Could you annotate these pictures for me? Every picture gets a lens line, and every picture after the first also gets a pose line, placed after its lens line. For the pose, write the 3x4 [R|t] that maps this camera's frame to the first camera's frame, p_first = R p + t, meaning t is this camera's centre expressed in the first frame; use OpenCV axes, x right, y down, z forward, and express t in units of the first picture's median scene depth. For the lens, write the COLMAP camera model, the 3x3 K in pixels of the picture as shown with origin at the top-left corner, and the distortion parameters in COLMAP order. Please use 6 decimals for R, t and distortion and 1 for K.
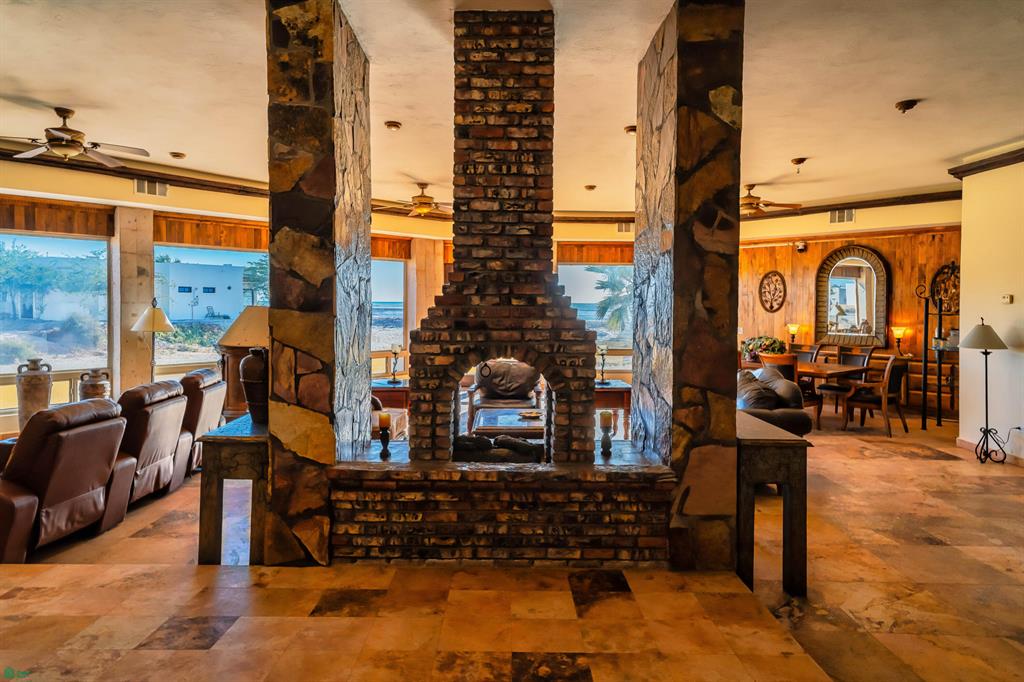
lens RADIAL K [[610.1, 0, 508.4], [0, 610.1, 324.3], [0, 0, 1]] dist [-0.008183, -0.000797]
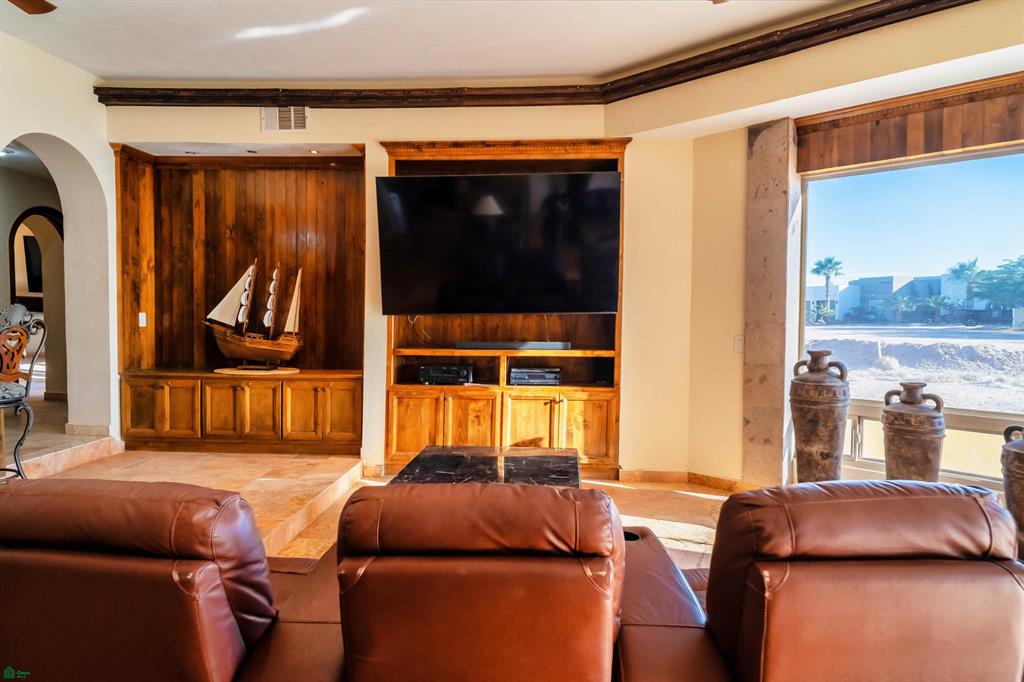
lens RADIAL K [[610.1, 0, 508.4], [0, 610.1, 324.3], [0, 0, 1]] dist [-0.008183, -0.000797]
pose [[-0.077955, 0.012465, -0.996879, -0.175306], [-0.034480, 0.999290, 0.015191, 0.006957], [0.996360, 0.035557, -0.077469, 0.577668]]
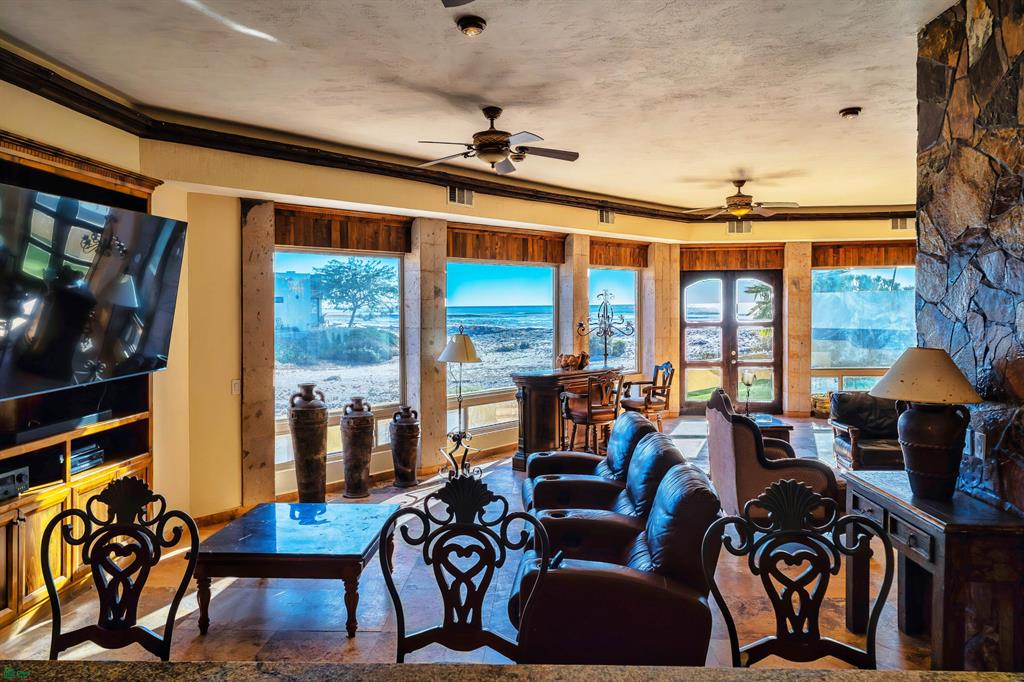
lens RADIAL K [[679.8, 0, 497.0], [0, 679.8, 314.5], [0, 0, 1]] dist [0.000455, 0.000782]
pose [[0.996734, -0.016489, -0.079057, -0.432712], [0.014635, 0.999606, -0.023971, -0.029584], [0.079421, 0.022736, 0.996582, 0.042145]]
